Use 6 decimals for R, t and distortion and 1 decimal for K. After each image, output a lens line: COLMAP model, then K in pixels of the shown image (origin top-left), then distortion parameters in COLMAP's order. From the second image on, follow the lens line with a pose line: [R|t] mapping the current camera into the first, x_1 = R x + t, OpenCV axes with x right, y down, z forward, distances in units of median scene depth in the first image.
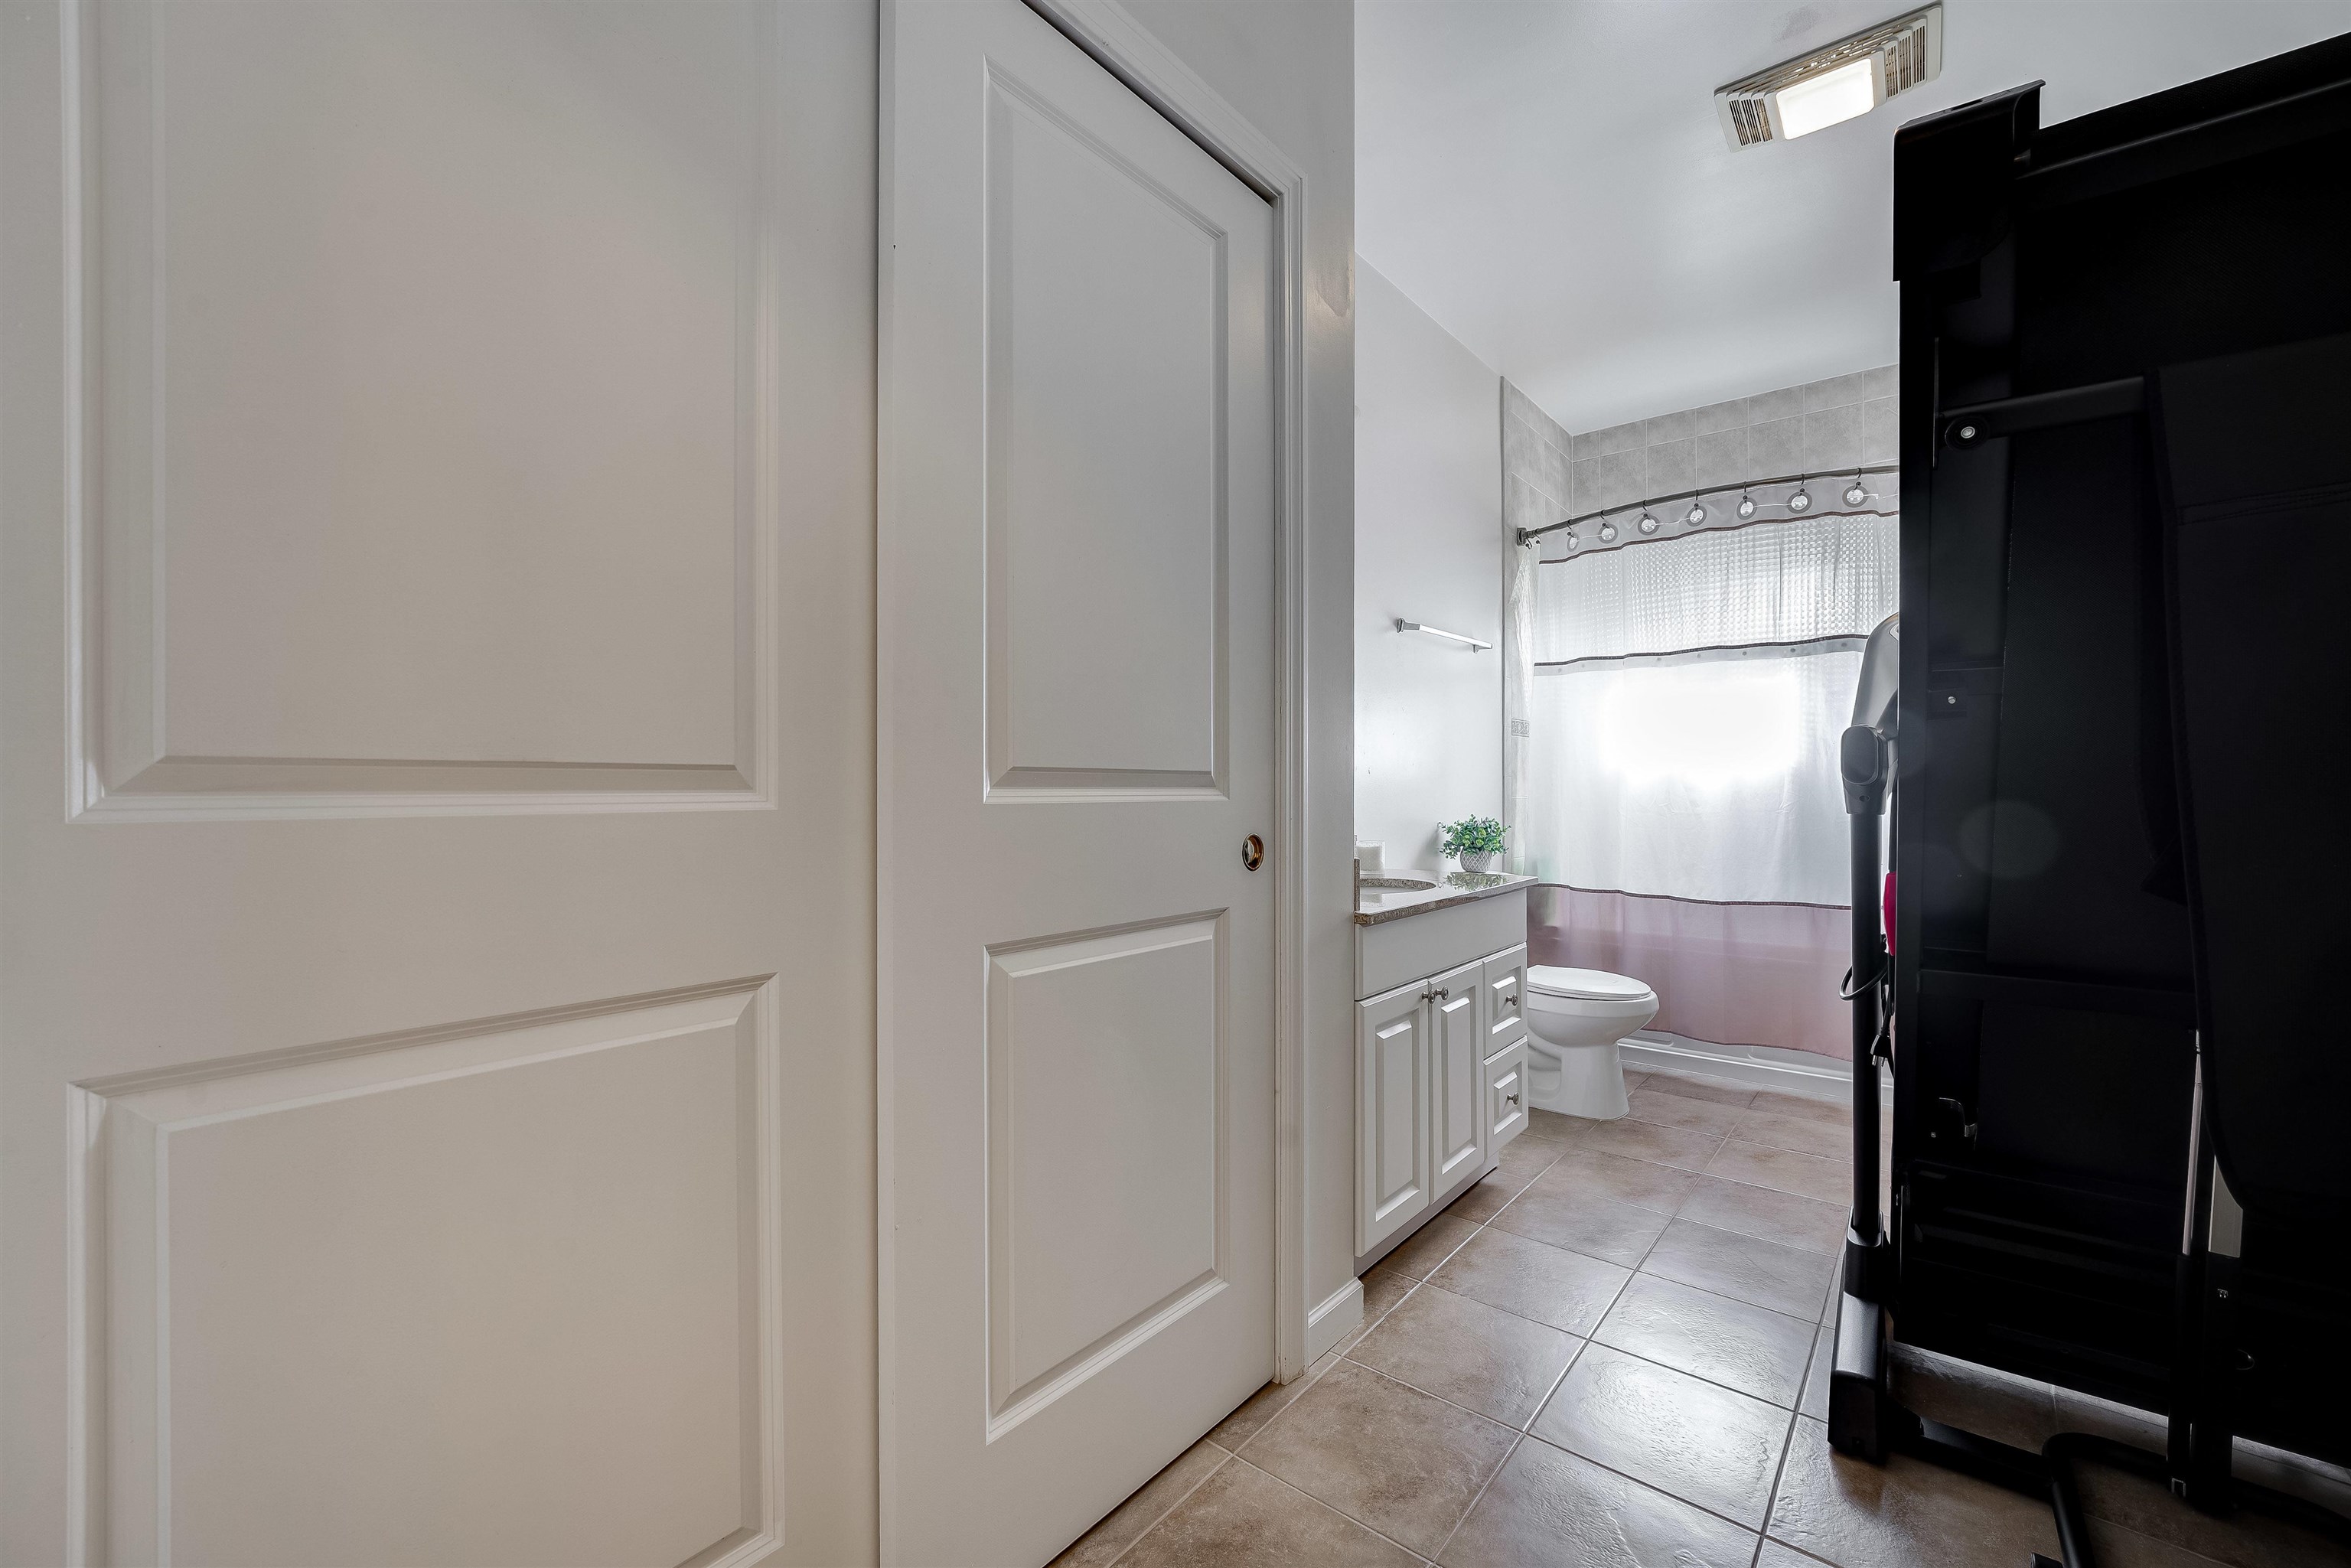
lens RADIAL K [[943.2, 0, 1182.5], [0, 943.2, 774.7], [0, 0, 1]] dist [-0.010690, 0.000311]
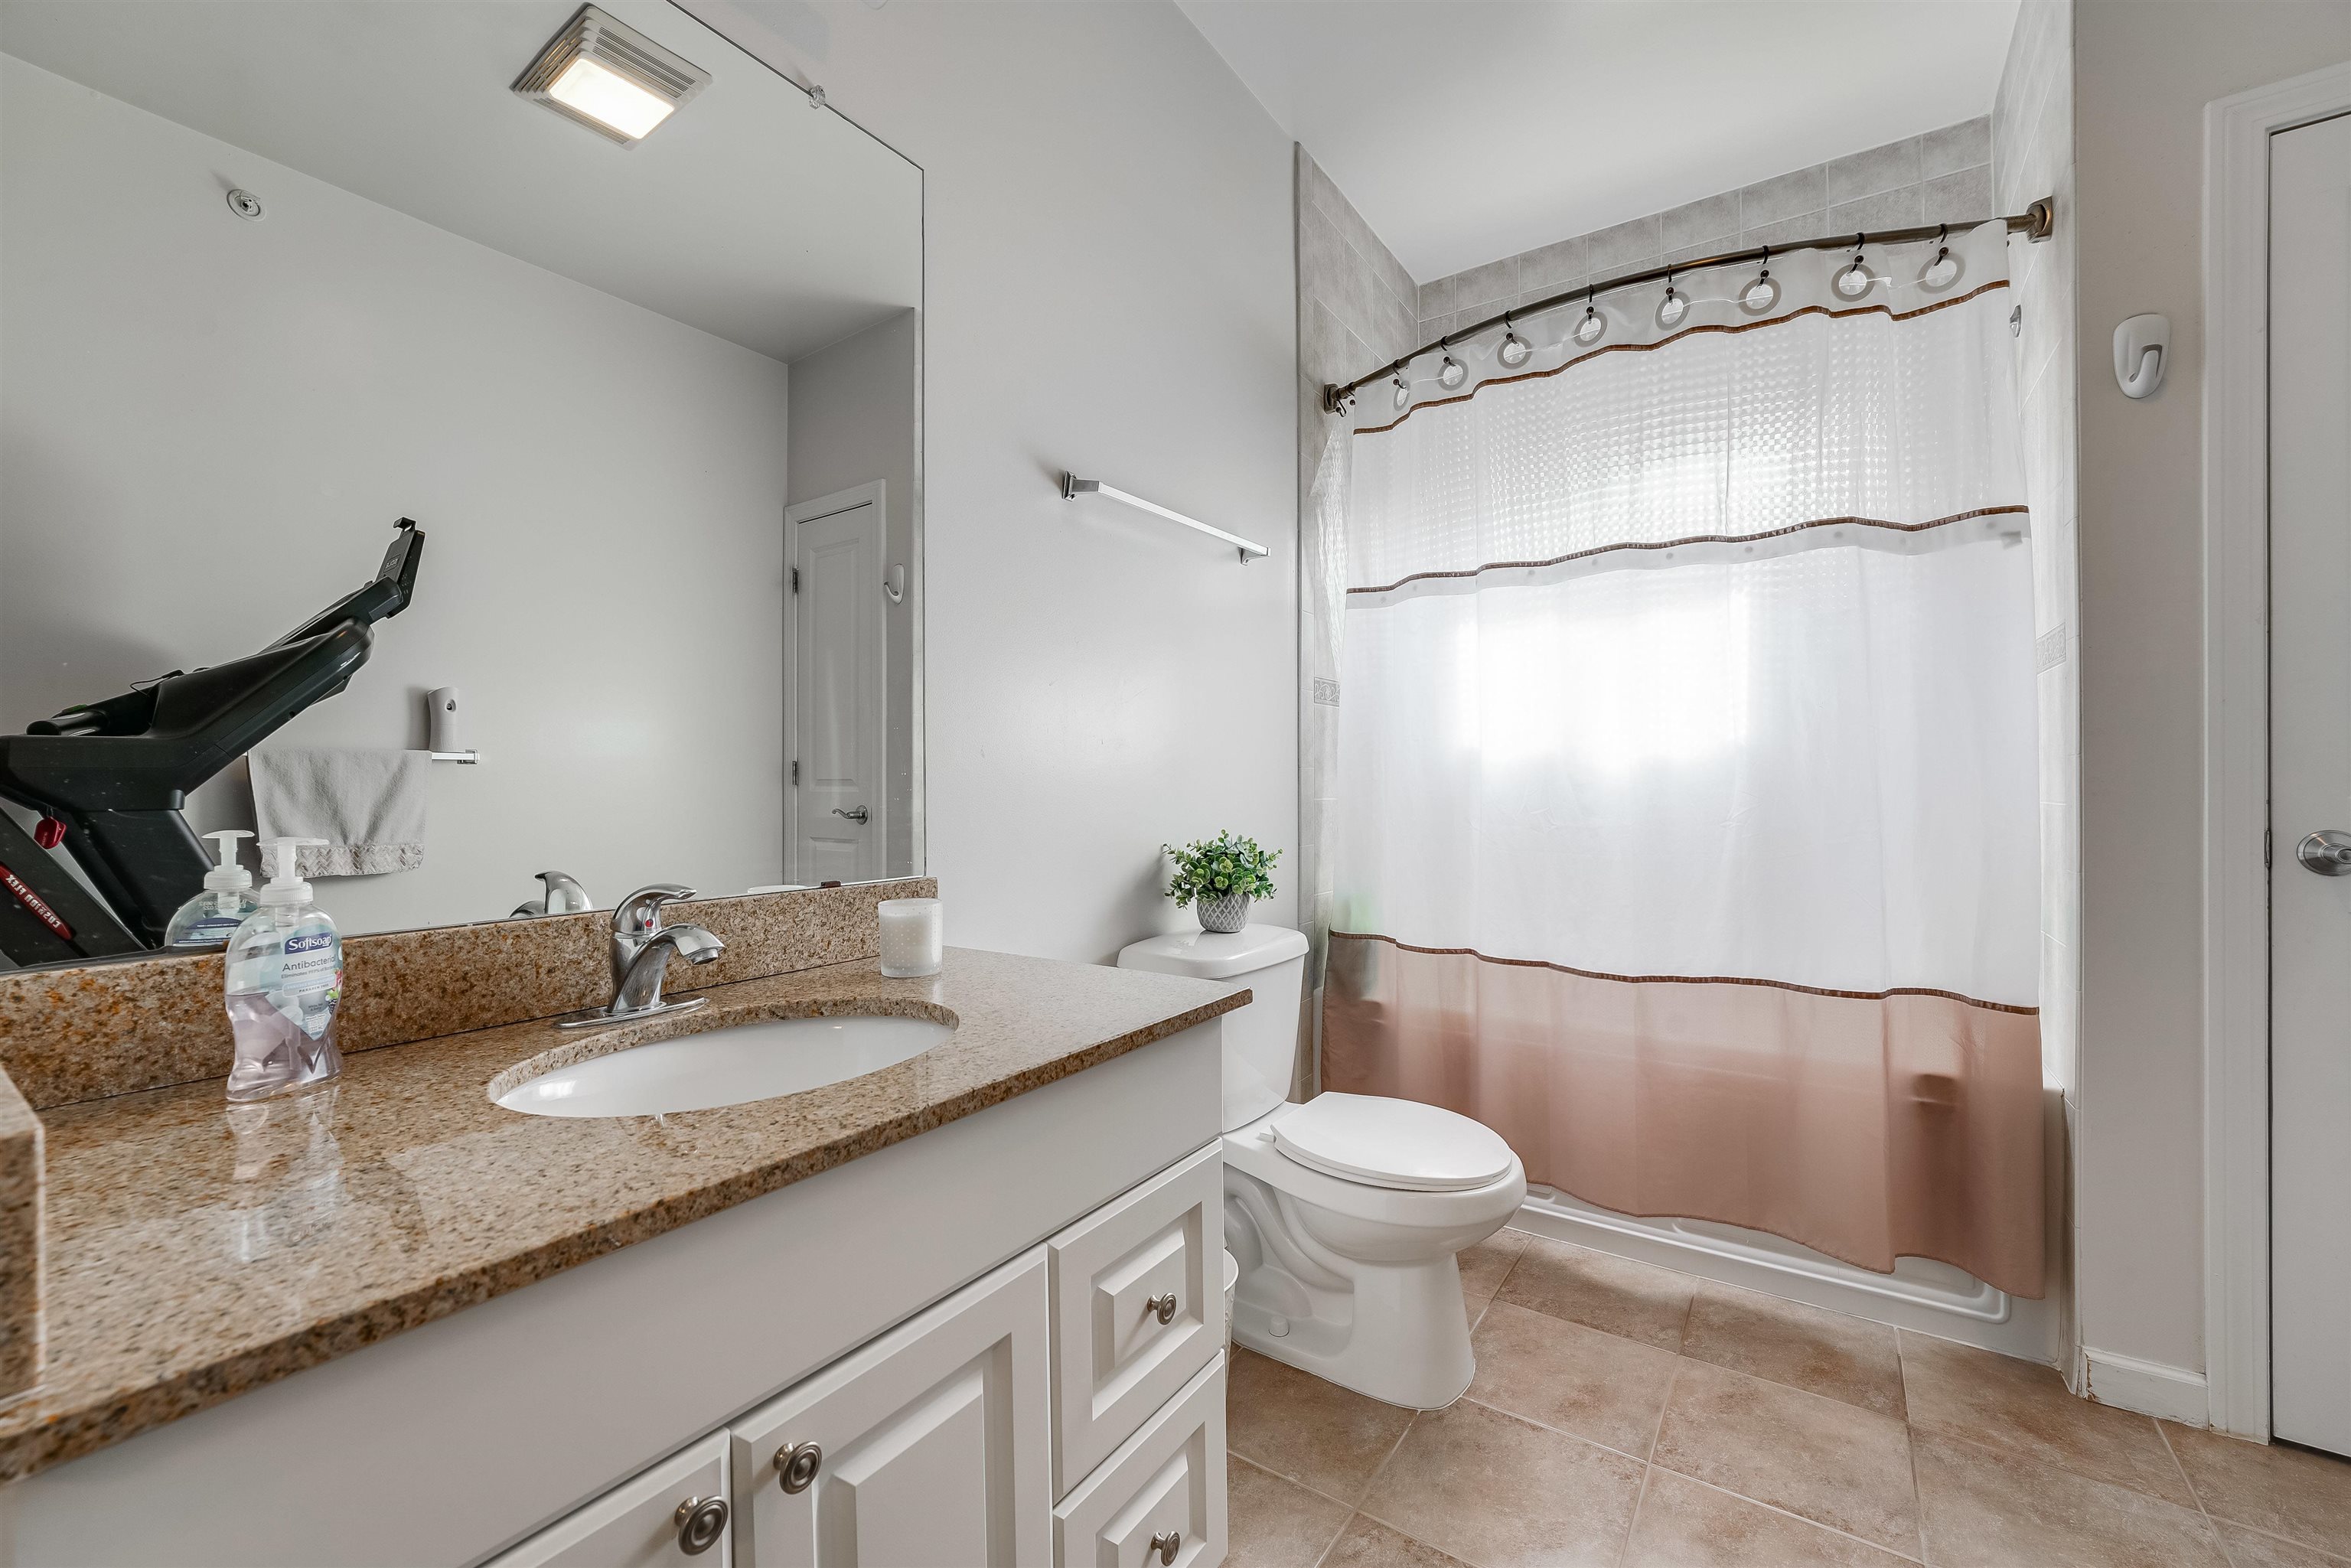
lens RADIAL K [[938.4, 0, 1170.7], [0, 938.4, 769.0], [0, 0, 1]] dist [-0.011827, 0.000299]
pose [[0.996499, 0.000523, 0.083606, 0.222272], [-0.000286, 0.999996, -0.002837, 0.005787], [-0.083607, 0.002803, 0.996495, 0.413756]]
